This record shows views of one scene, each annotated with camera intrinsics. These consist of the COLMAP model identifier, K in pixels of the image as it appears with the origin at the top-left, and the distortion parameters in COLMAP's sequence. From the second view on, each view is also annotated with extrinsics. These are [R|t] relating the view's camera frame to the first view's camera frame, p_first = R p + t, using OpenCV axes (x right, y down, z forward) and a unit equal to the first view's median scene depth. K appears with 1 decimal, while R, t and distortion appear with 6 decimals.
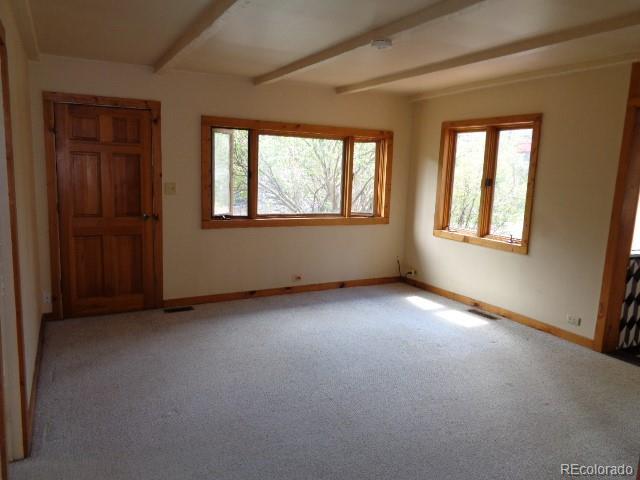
lens RADIAL K [[487.7, 0, 320.4], [0, 487.7, 243.1], [0, 0, 1]] dist [0.014979, 0.003253]
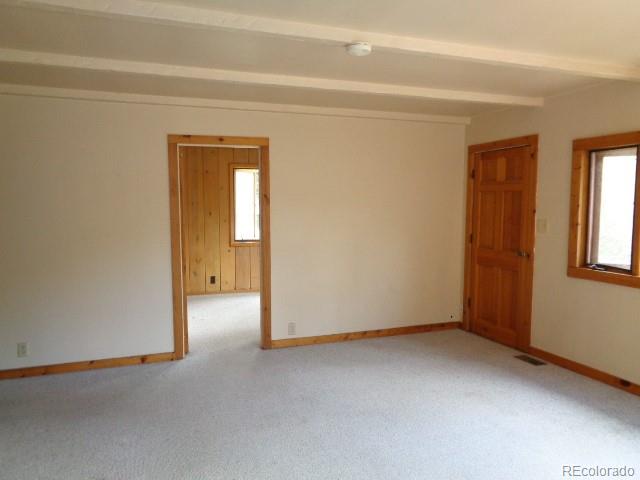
lens RADIAL K [[487.7, 0, 317.9], [0, 487.7, 240.3], [0, 0, 1]] dist [0.014979, 0.003253]
pose [[-0.133179, 0.043672, -0.990129, 0.658838], [-0.162495, 0.984547, 0.065283, -0.077775], [0.977680, 0.169585, -0.124025, 0.716022]]
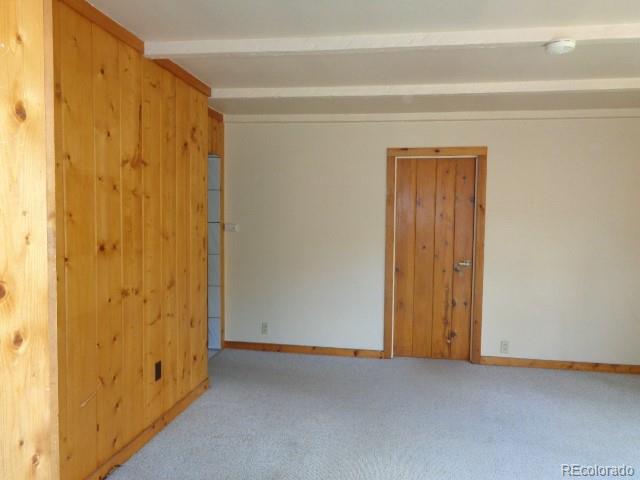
lens RADIAL K [[487.7, 0, 318.7], [0, 487.7, 244.3], [0, 0, 1]] dist [0.014979, 0.003253]
pose [[-0.600932, 0.012036, -0.799210, 0.654853], [-0.164483, 0.976624, 0.138384, -0.092040], [0.782193, 0.214616, -0.584905, 0.805402]]
